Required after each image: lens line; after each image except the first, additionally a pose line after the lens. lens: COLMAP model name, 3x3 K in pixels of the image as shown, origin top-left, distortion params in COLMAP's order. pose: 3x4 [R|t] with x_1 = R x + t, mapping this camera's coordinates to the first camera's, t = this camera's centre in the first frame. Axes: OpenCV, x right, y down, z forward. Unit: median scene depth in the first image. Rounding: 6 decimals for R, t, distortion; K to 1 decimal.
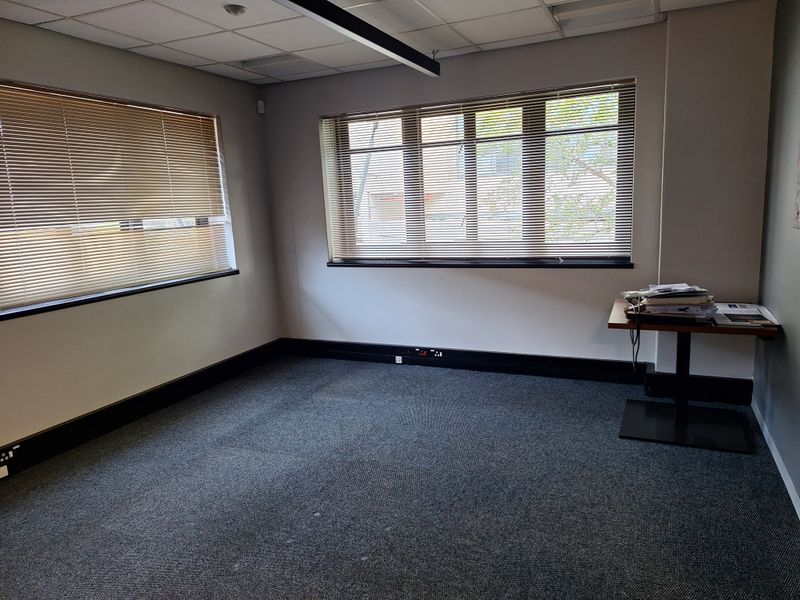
lens RADIAL K [[555.2, 0, 410.0], [0, 555.2, 302.7], [0, 0, 1]] dist [0.055194, -0.044338]
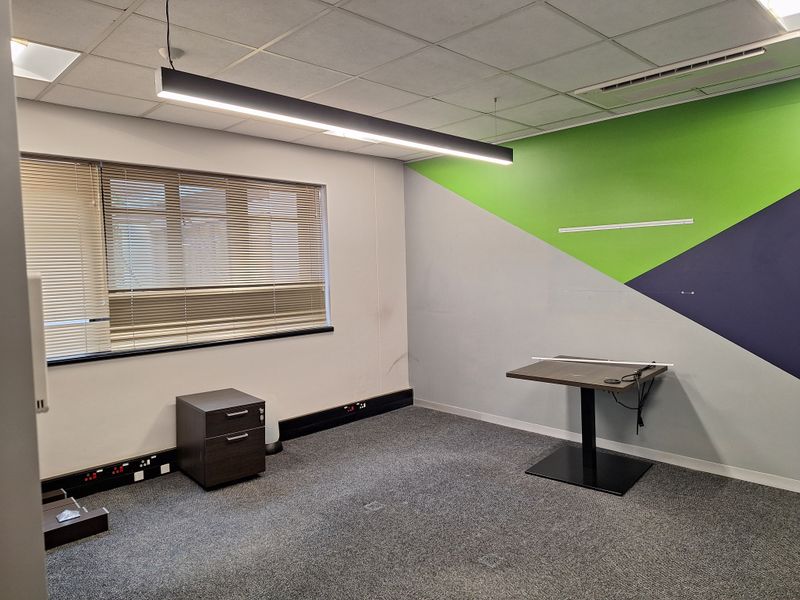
lens RADIAL K [[556.0, 0, 400.7], [0, 556.0, 305.0], [0, 0, 1]] dist [0.059039, -0.056412]
pose [[0.370349, -0.013051, 0.928801, -1.189839], [0.188544, 0.980143, -0.061407, -0.022903], [-0.909557, 0.197862, 0.365455, 0.668196]]
